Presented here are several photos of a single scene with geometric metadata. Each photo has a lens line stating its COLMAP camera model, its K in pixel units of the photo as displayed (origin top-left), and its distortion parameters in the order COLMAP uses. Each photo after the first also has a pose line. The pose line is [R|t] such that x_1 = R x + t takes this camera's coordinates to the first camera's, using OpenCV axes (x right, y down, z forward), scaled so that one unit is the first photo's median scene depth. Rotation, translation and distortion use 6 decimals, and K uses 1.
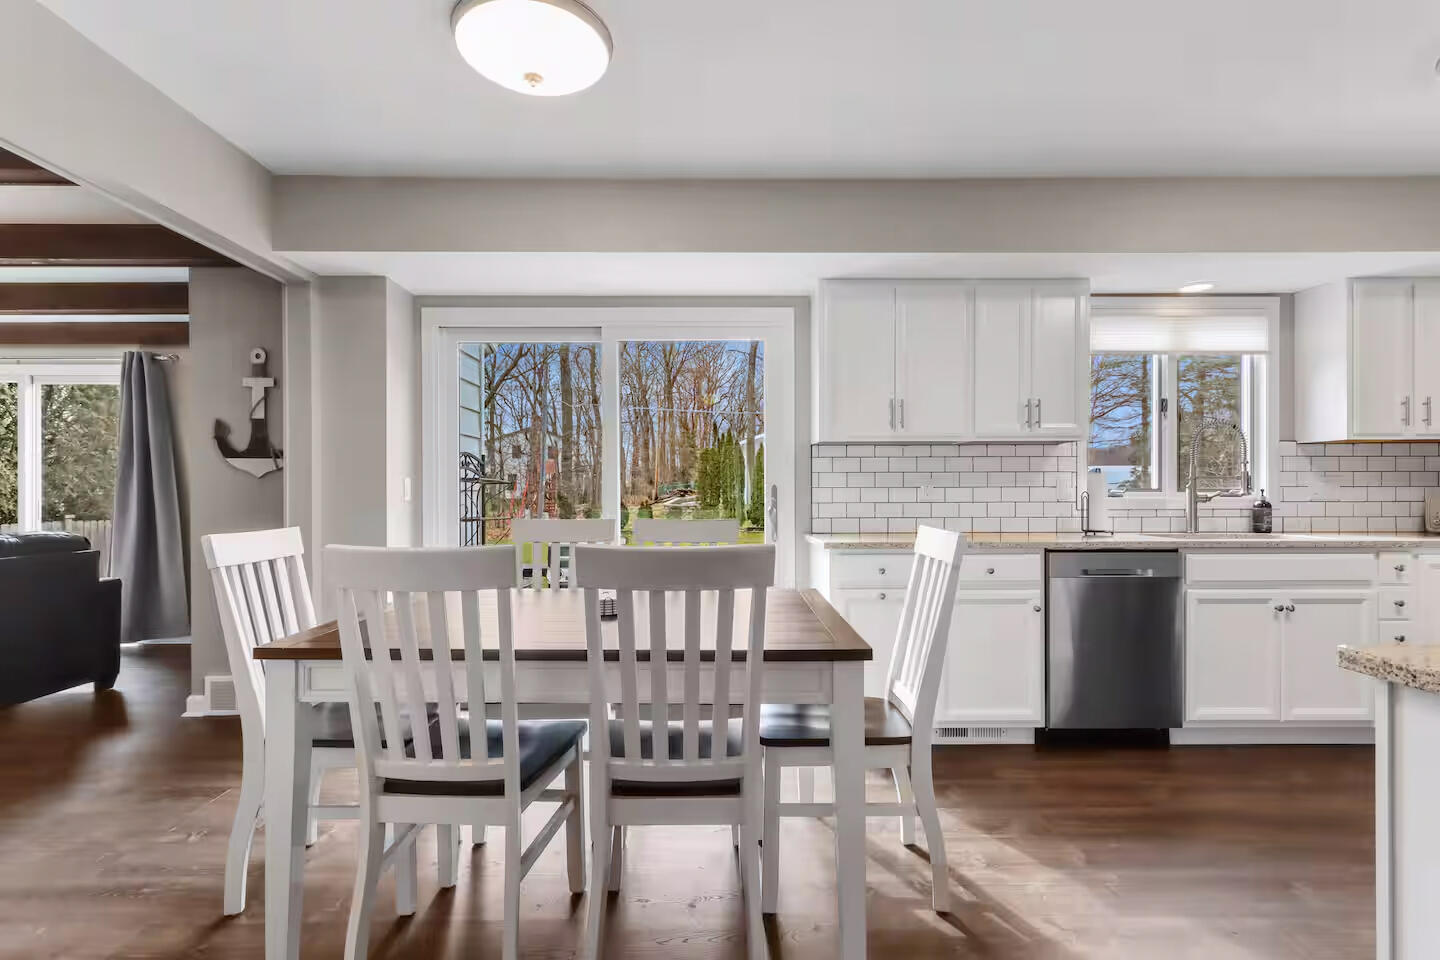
lens RADIAL K [[679.1, 0, 706.7], [0, 679.1, 493.4], [0, 0, 1]] dist [0.001600, 0.001902]
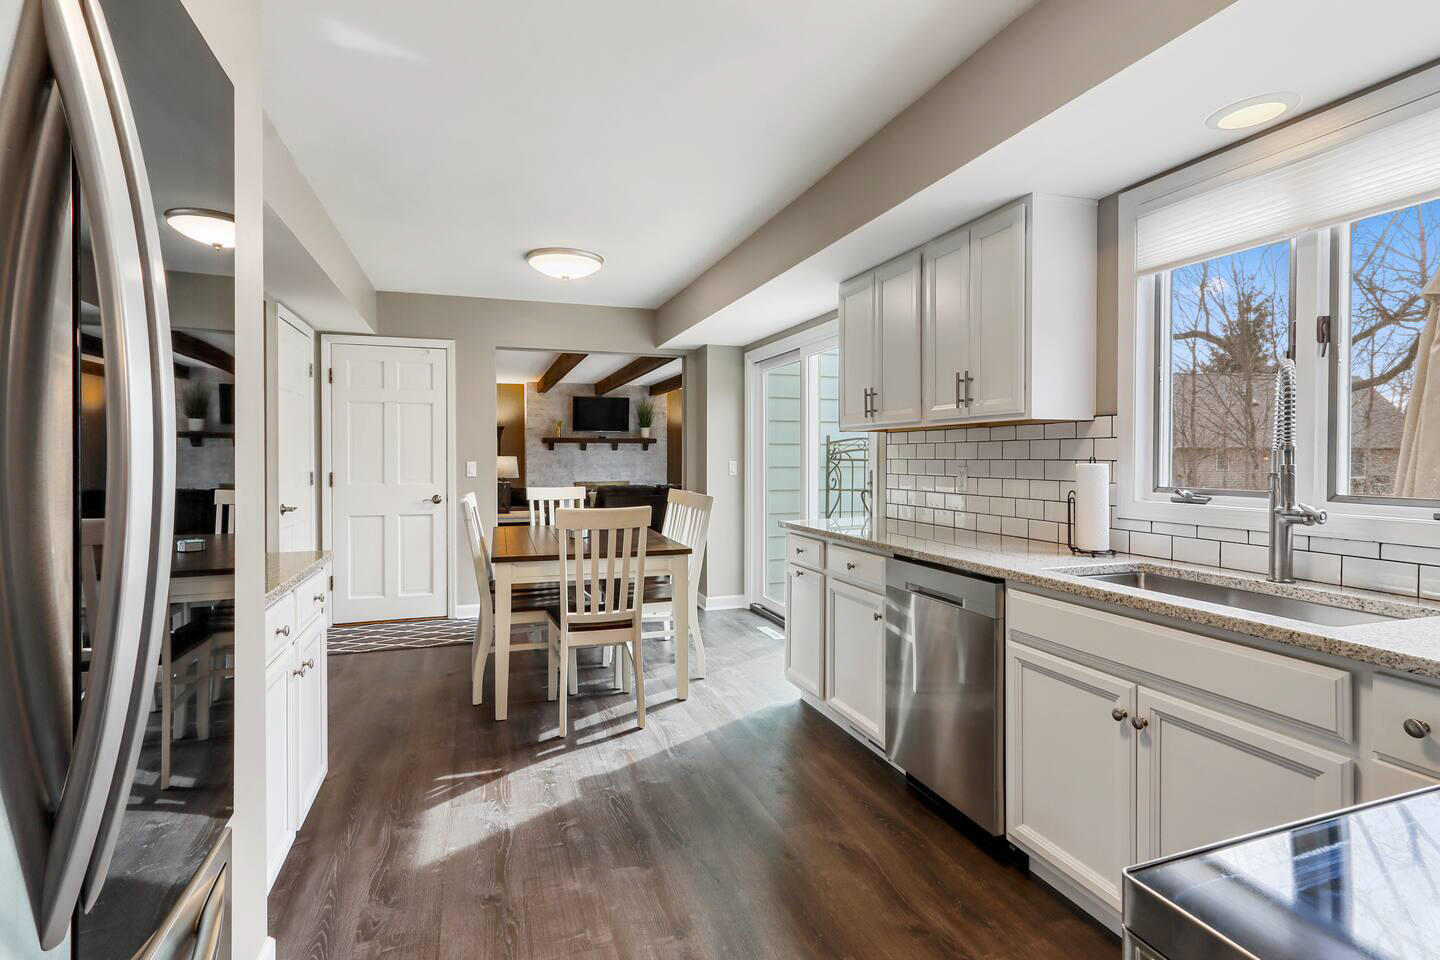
lens RADIAL K [[679.1, 0, 715.8], [0, 679.1, 465.5], [0, 0, 1]] dist [0.001600, 0.001902]
pose [[0.329733, 0.013374, -0.943980, 1.057398], [-0.004266, 0.999911, 0.012676, -0.034272], [0.944065, -0.000153, 0.329760, 0.423658]]
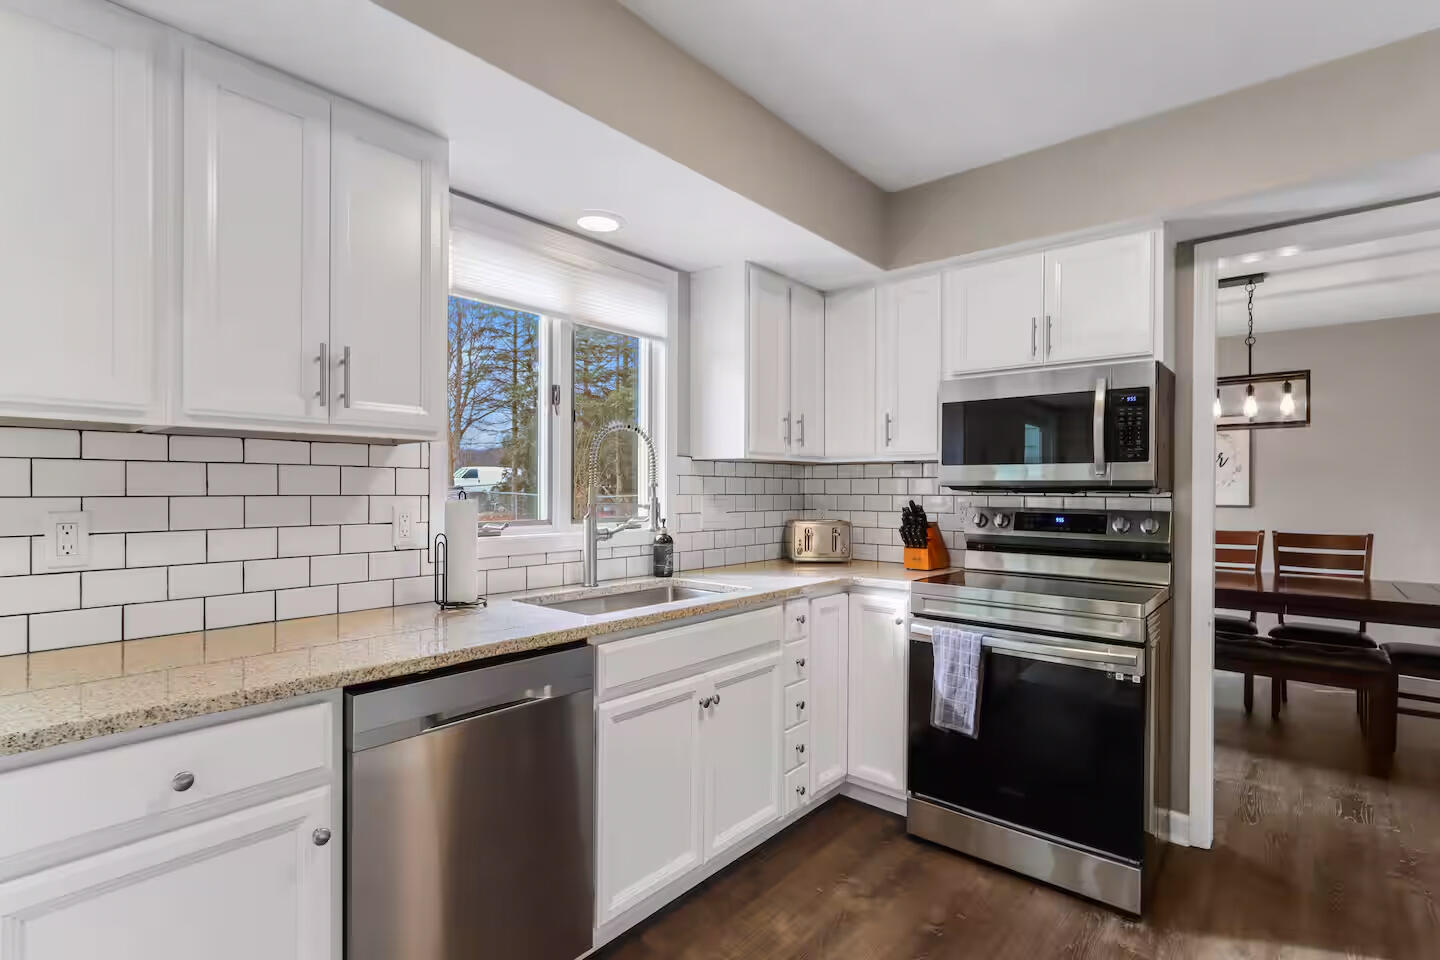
lens RADIAL K [[679.1, 0, 705.1], [0, 679.1, 494.3], [0, 0, 1]] dist [0.001600, 0.001902]
pose [[0.661204, -0.001316, 0.750205, 0.277295], [-0.003061, 0.999985, 0.004452, -0.036546], [-0.750200, -0.005240, 0.661190, 0.461400]]
